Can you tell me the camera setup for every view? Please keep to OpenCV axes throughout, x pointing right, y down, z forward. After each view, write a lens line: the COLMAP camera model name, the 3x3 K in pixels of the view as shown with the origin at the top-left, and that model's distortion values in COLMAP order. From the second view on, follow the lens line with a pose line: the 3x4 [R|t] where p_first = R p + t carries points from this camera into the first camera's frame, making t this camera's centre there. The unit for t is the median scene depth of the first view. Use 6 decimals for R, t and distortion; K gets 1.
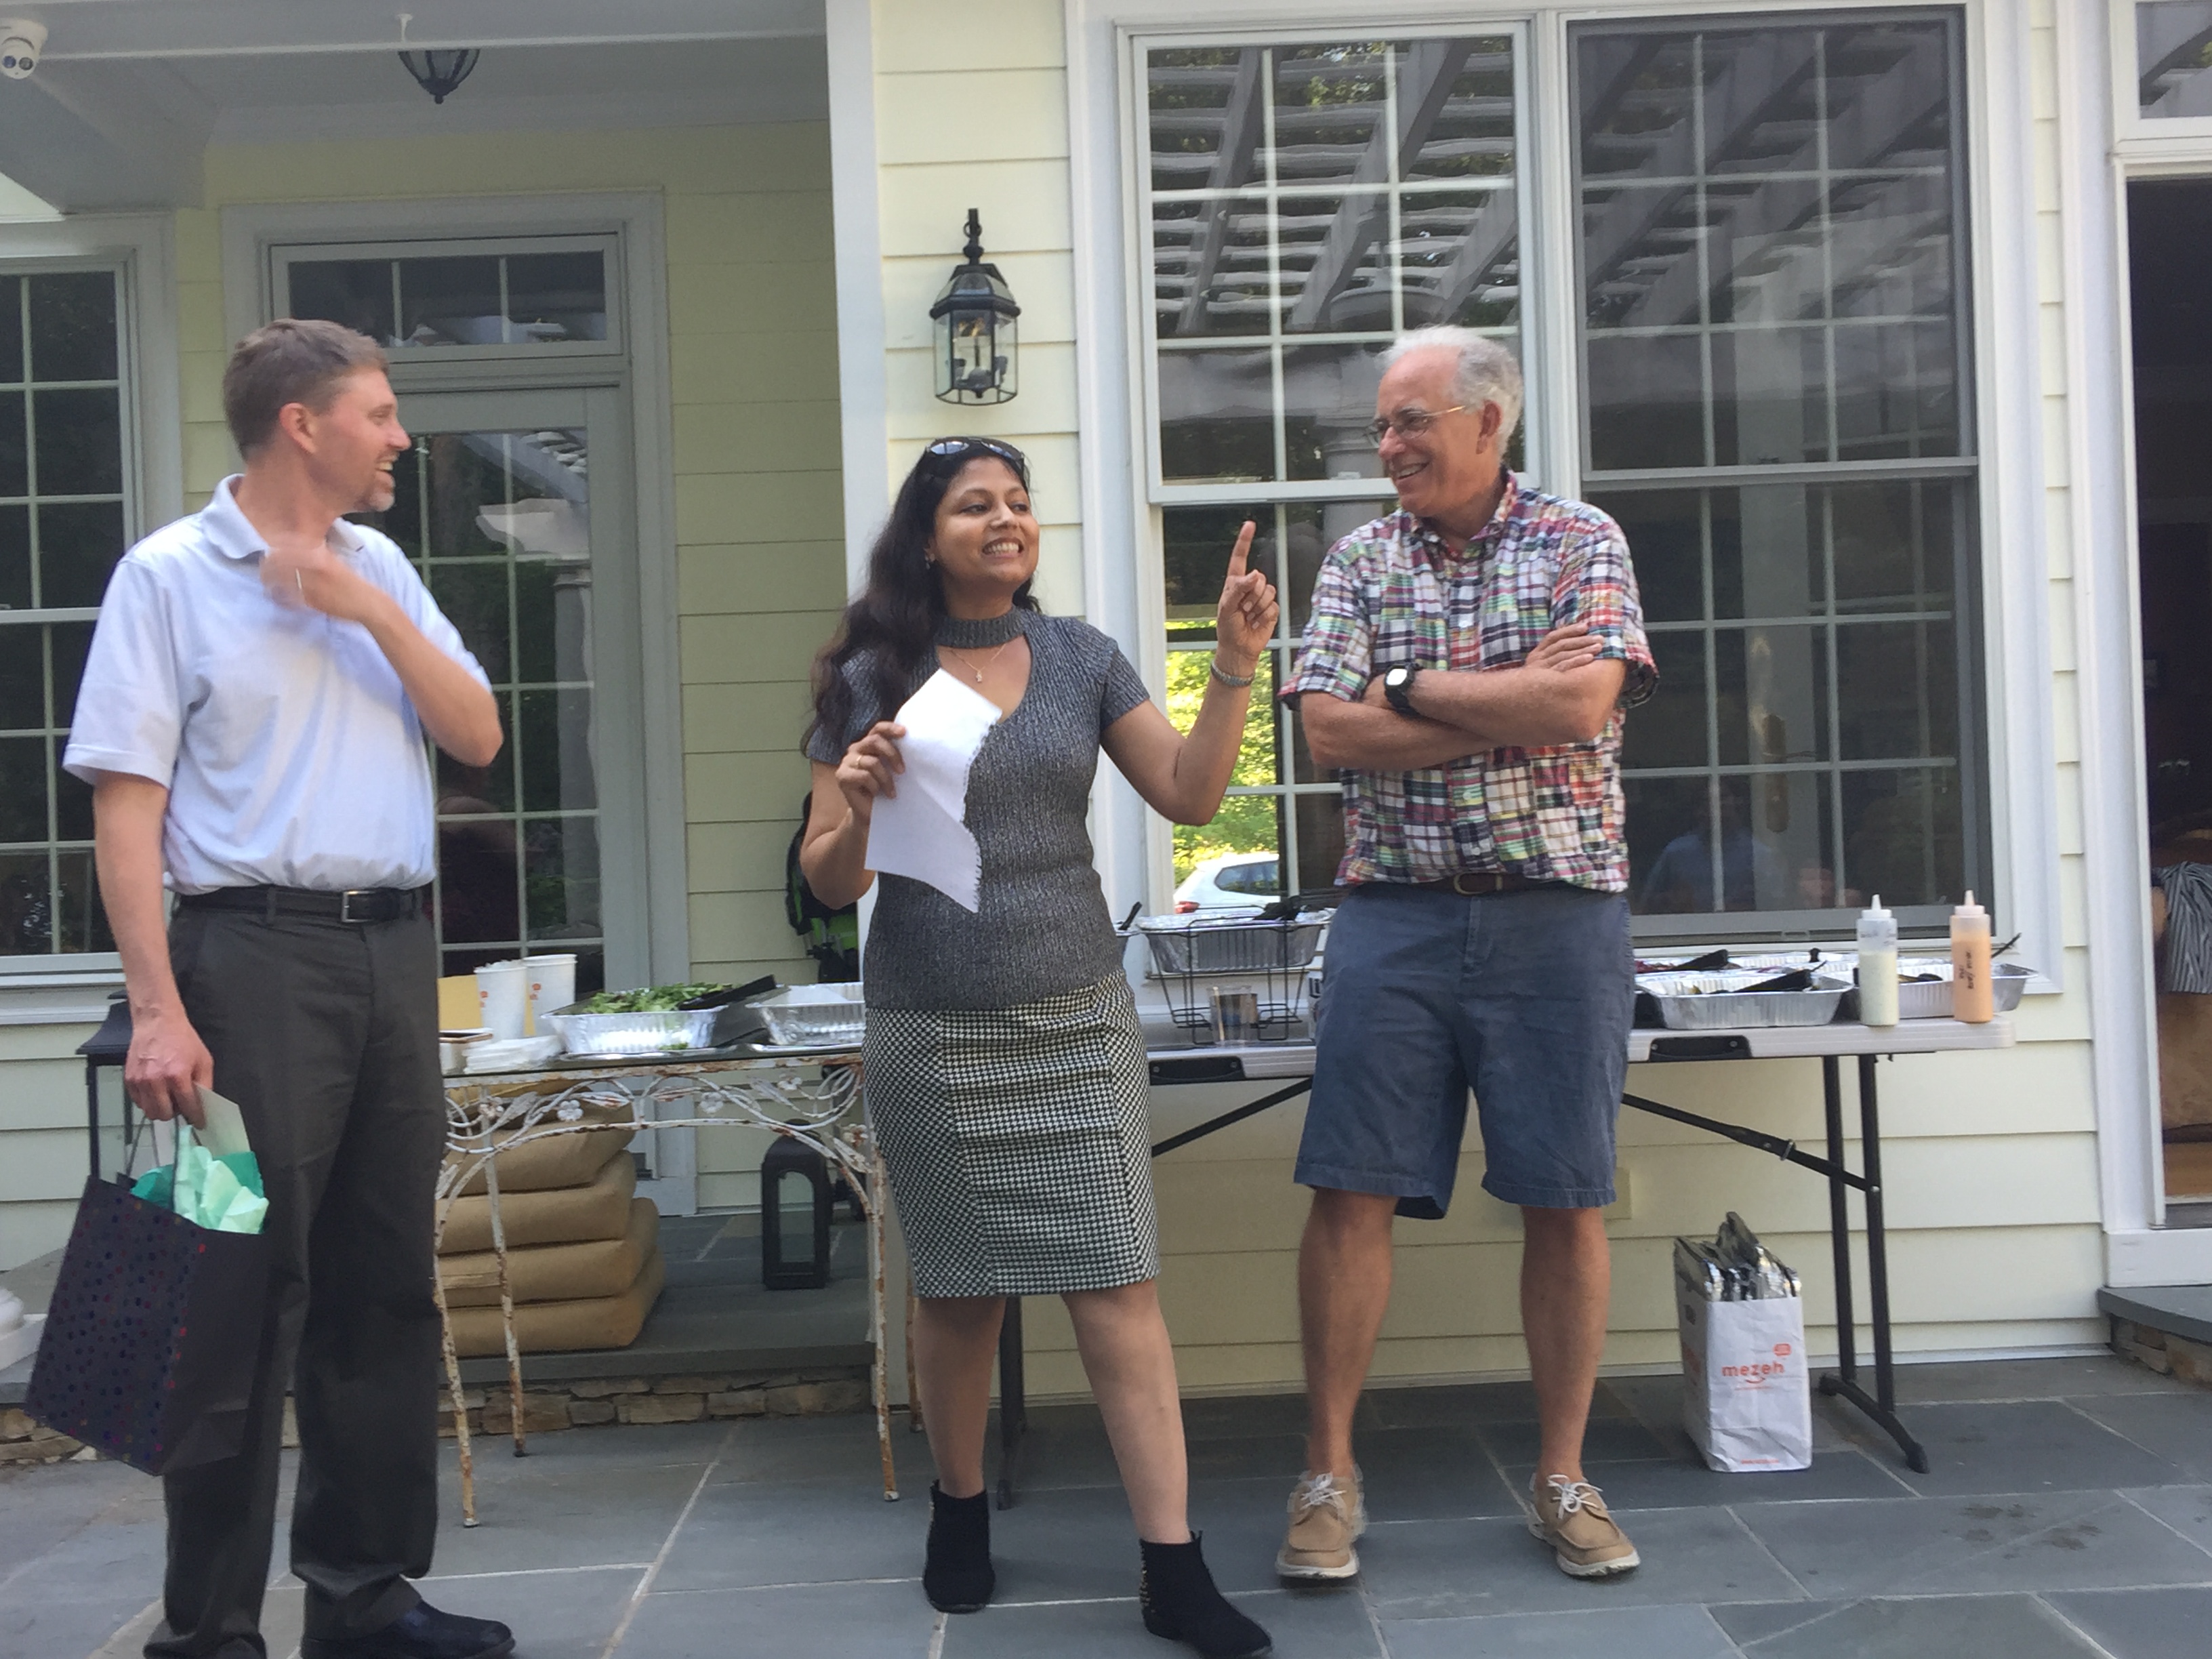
lens RADIAL K [[2480.0, 0, 1106.0], [0, 2480.0, 829.5], [0, 0, 1]] dist [0.087236, -0.161884]
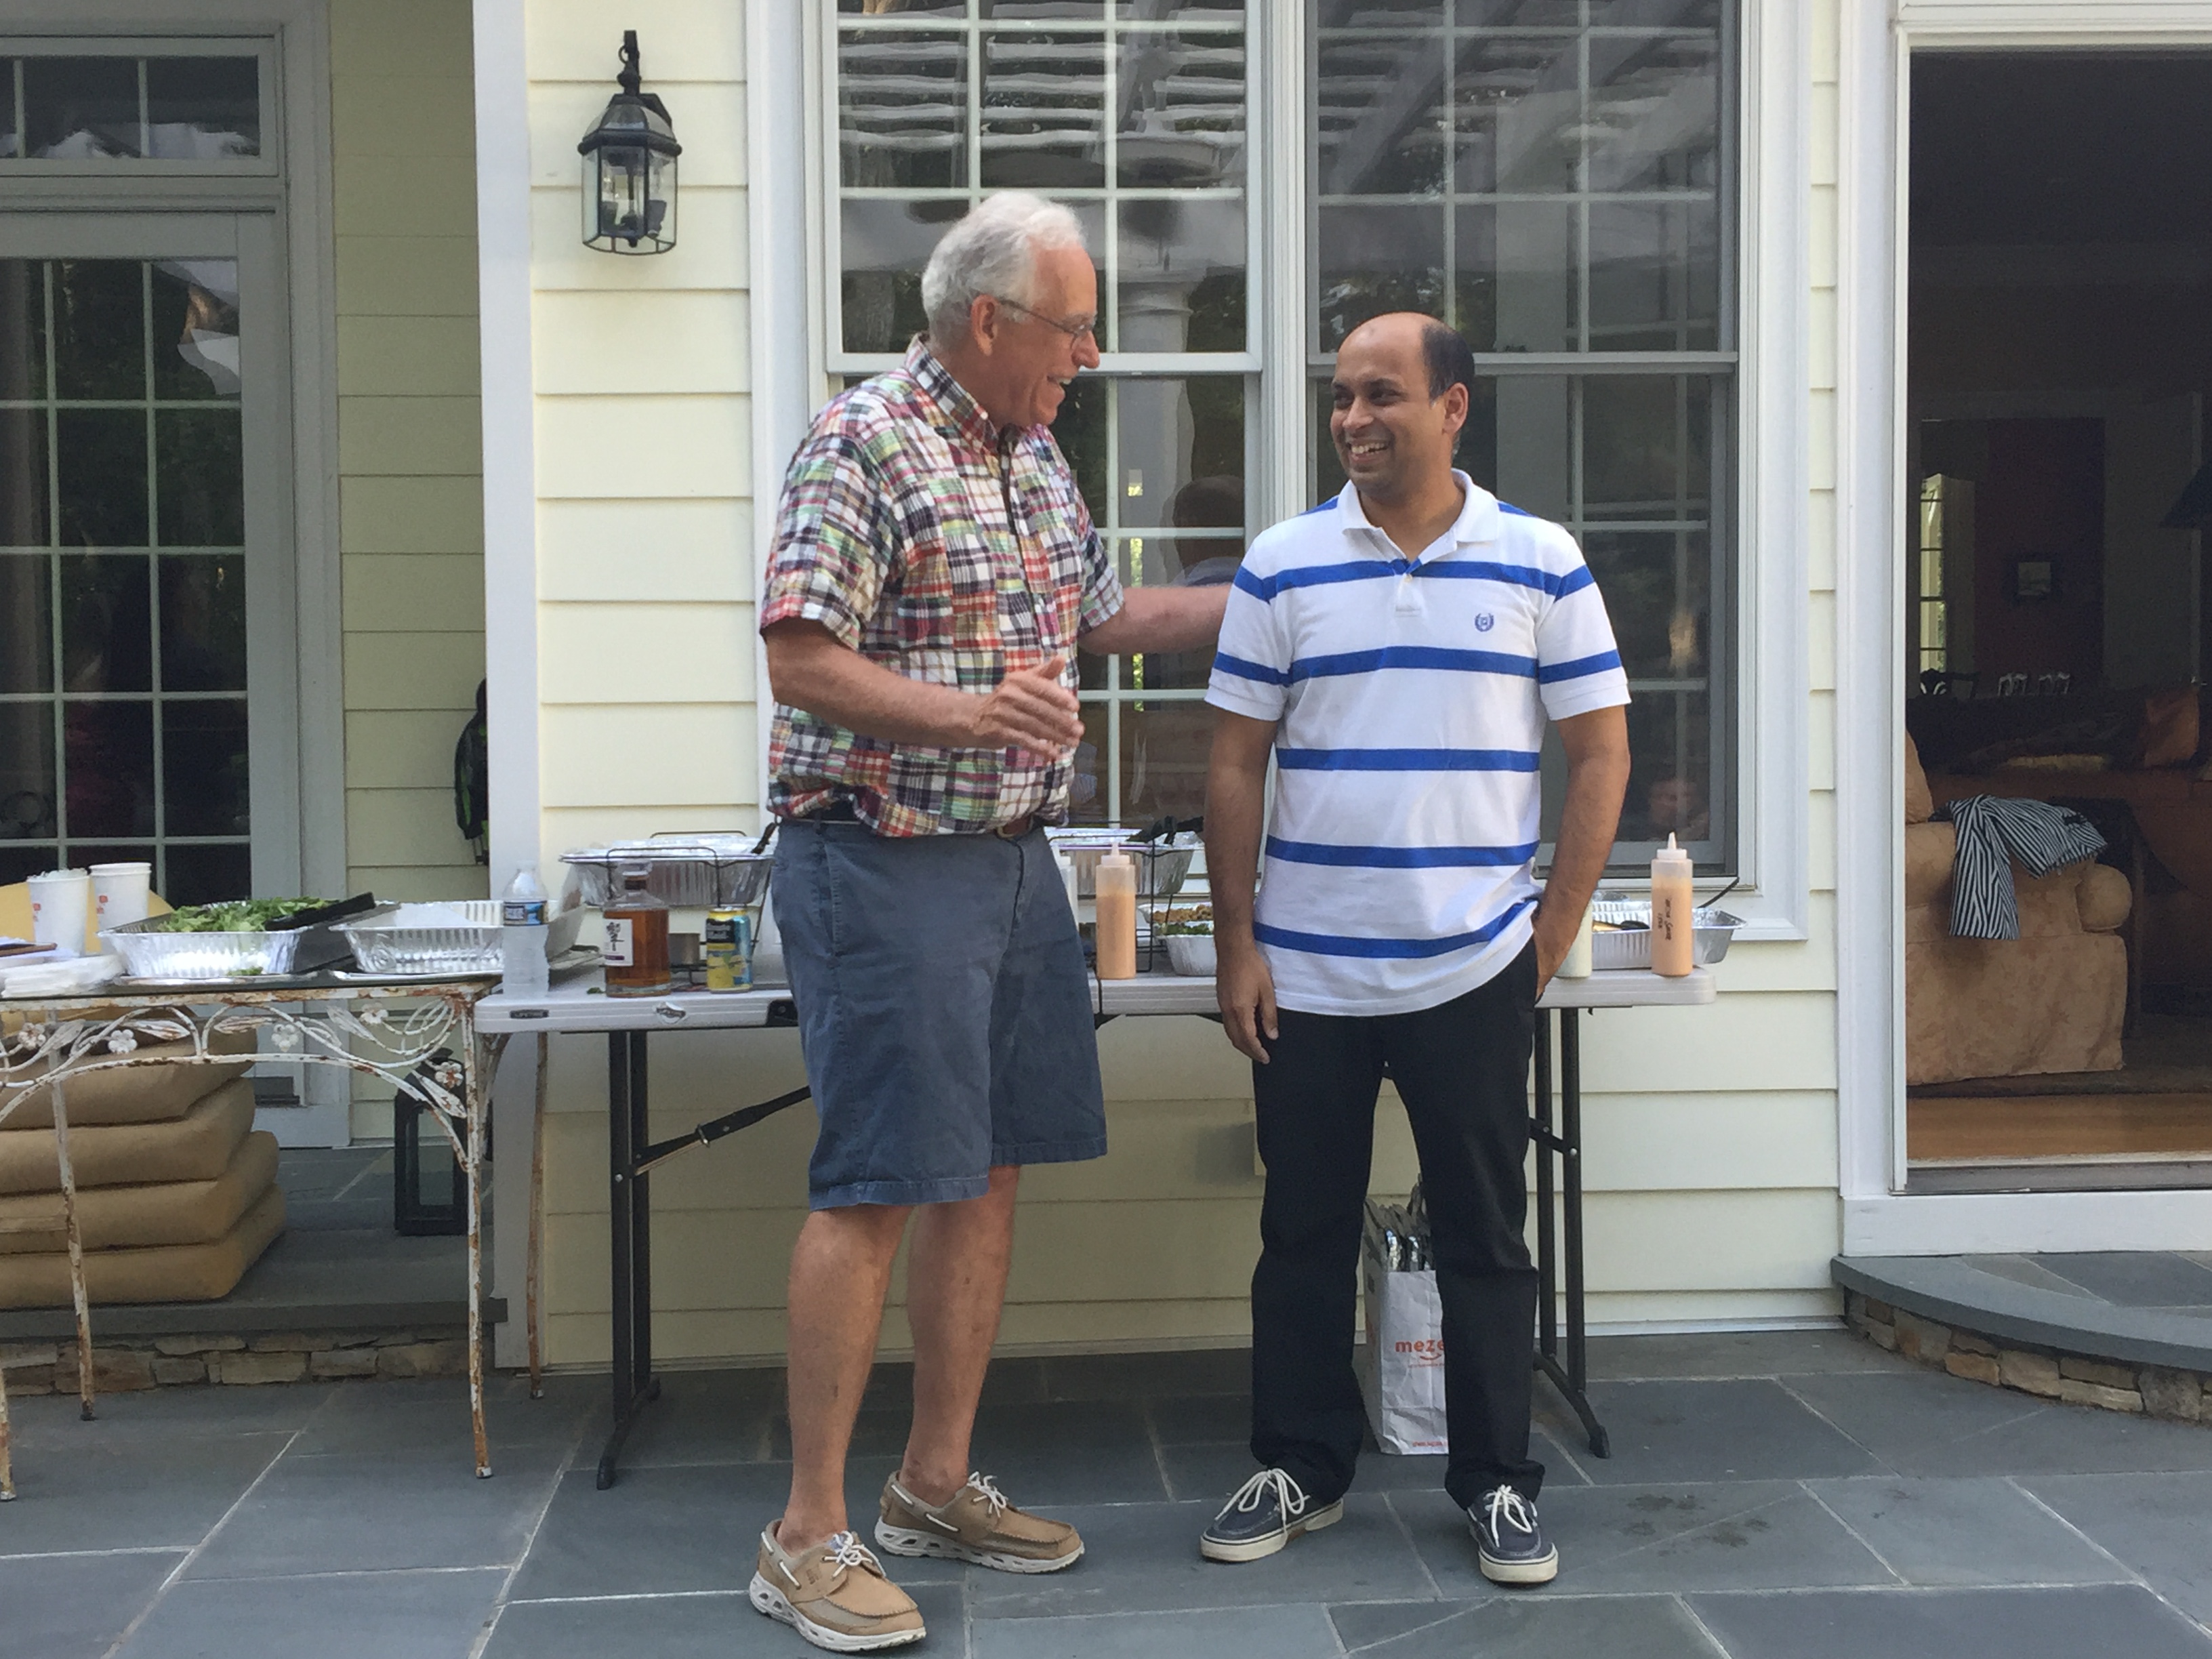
lens RADIAL K [[2731.5, 0, 1106.0], [0, 2731.5, 829.5], [0, 0, 1]] dist [0.050527, -0.044830]
pose [[0.998263, 0.024083, 0.053762, 0.076512], [-0.026393, 0.998741, 0.042663, -0.013118], [-0.052667, -0.044008, 0.997642, 0.006406]]
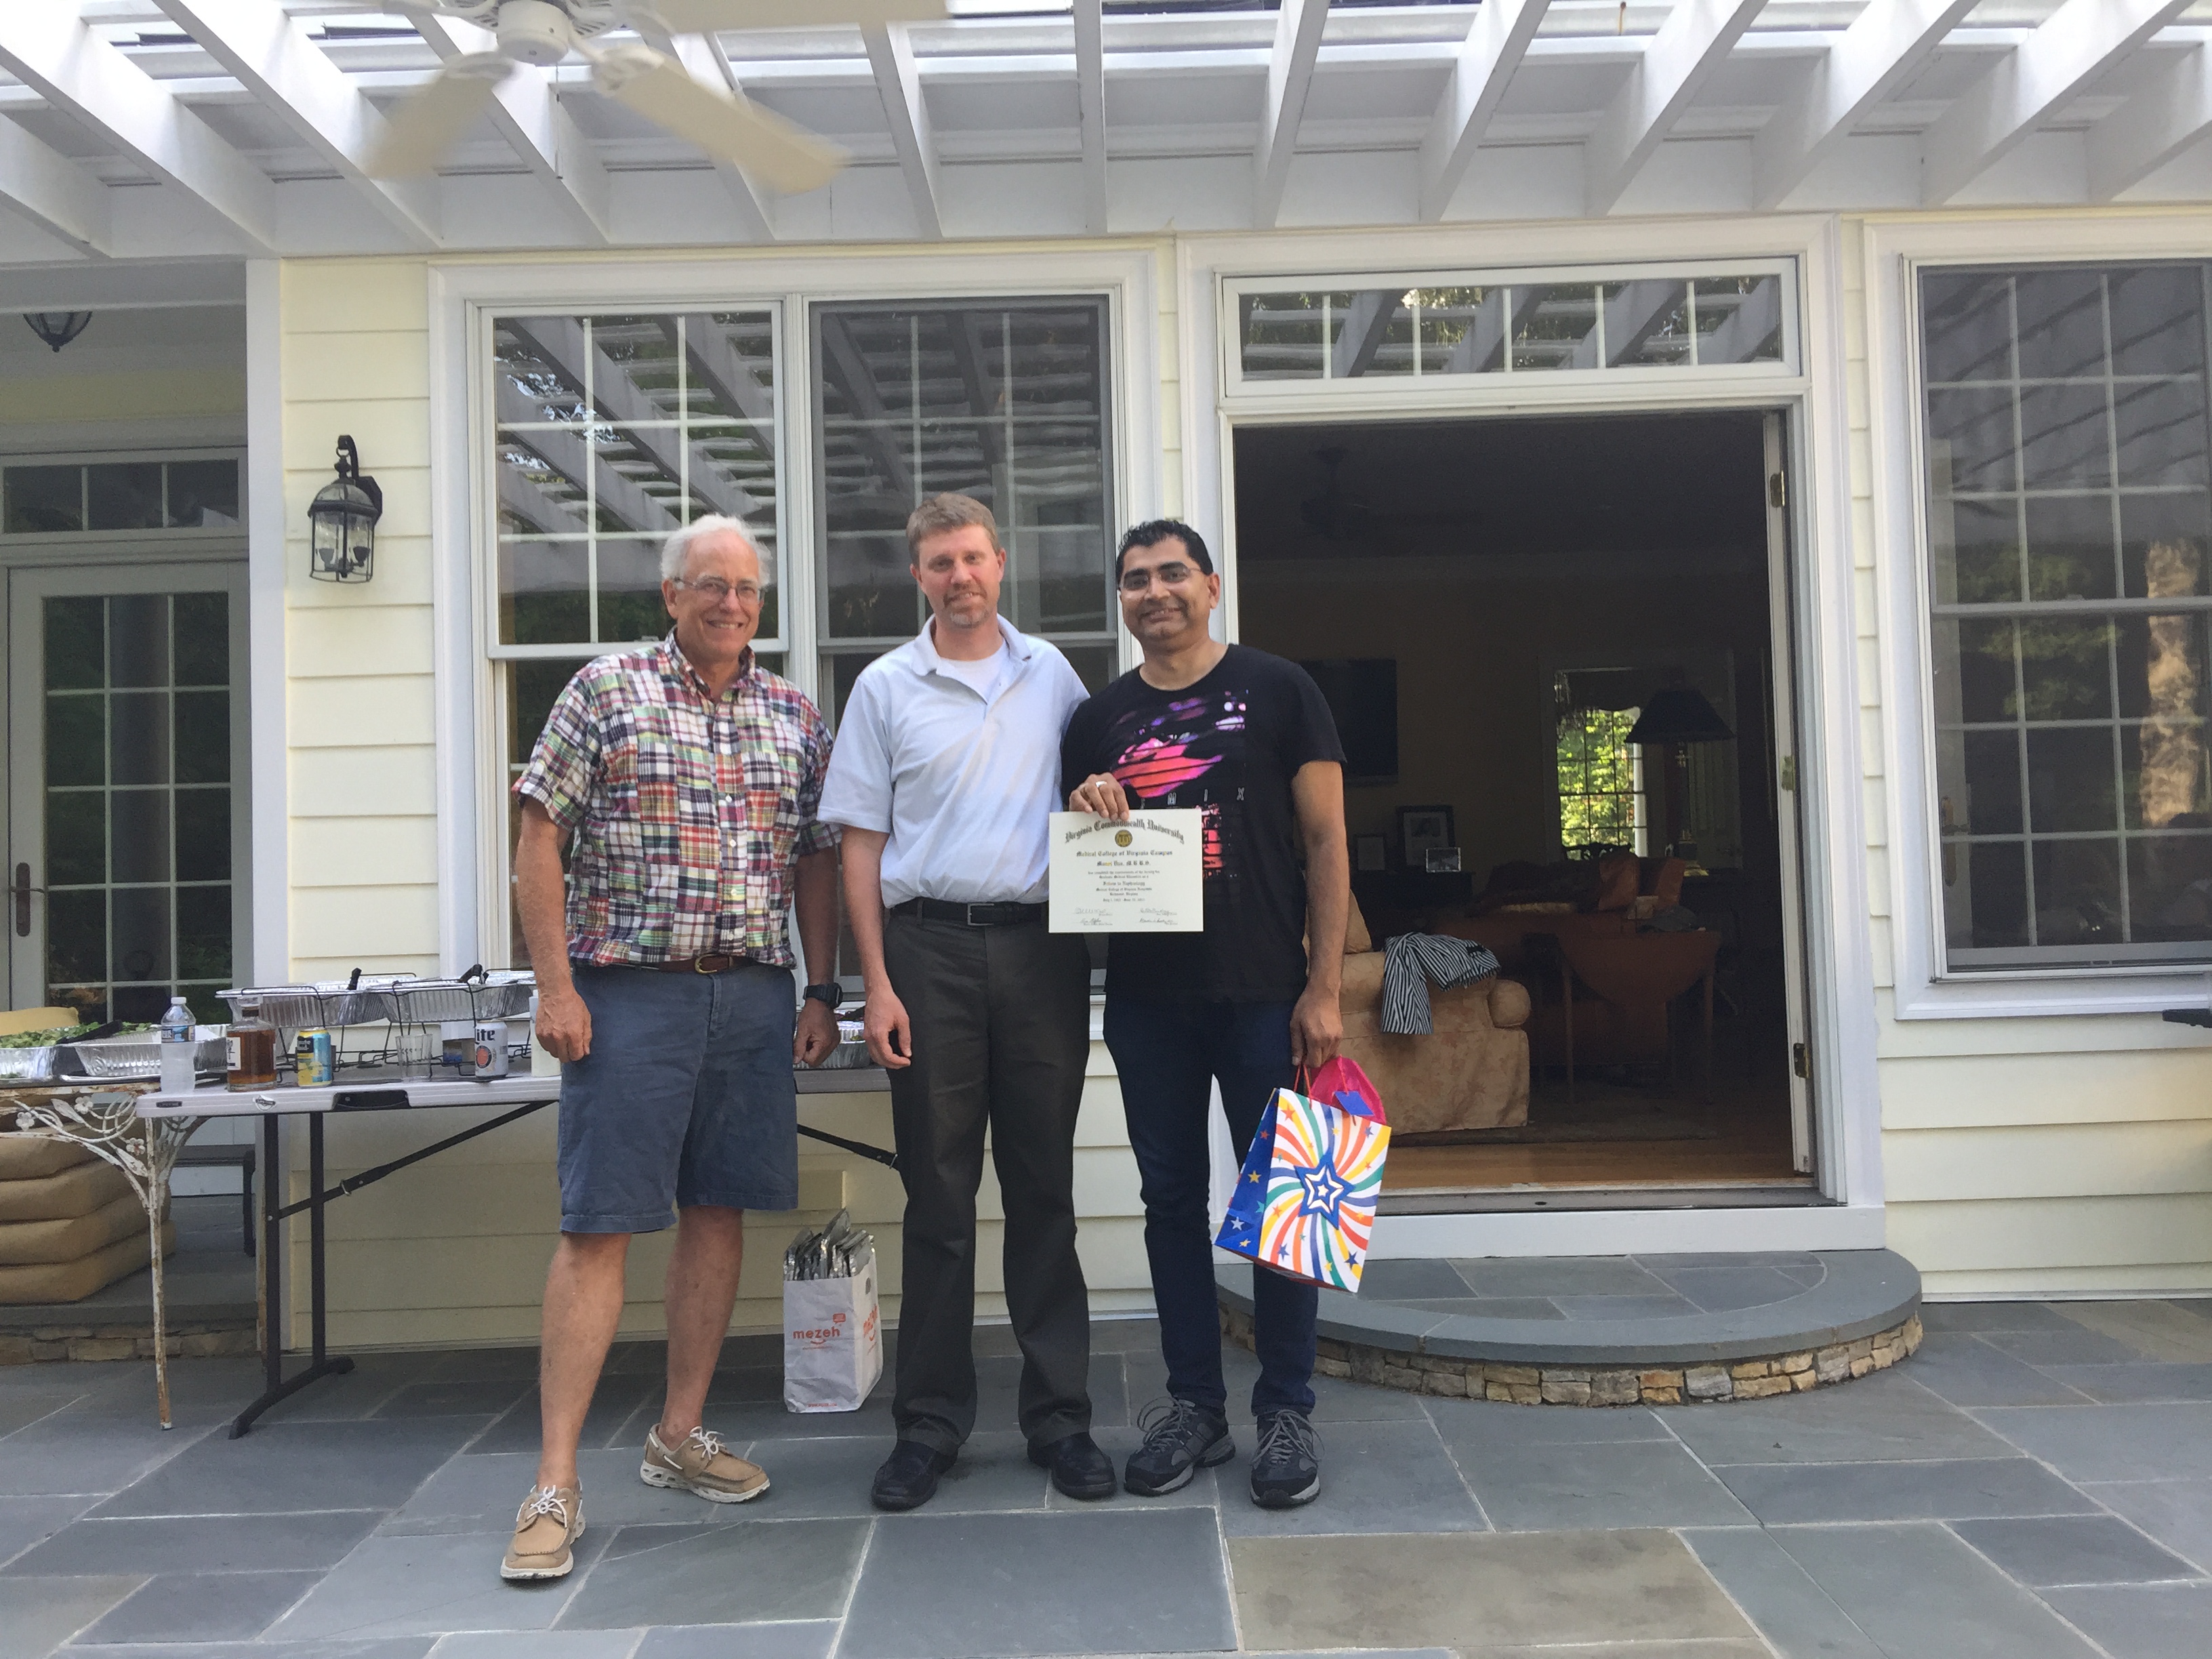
lens RADIAL K [[1879.0, 0, 1108.1], [0, 1879.0, 804.2], [0, 0, 1]] dist [0.074346, -0.183030]
pose [[0.999957, 0.008841, 0.002826, 0.382137], [-0.008721, 0.999167, -0.039860, -0.019596], [-0.003176, 0.039834, 0.999201, 0.007335]]
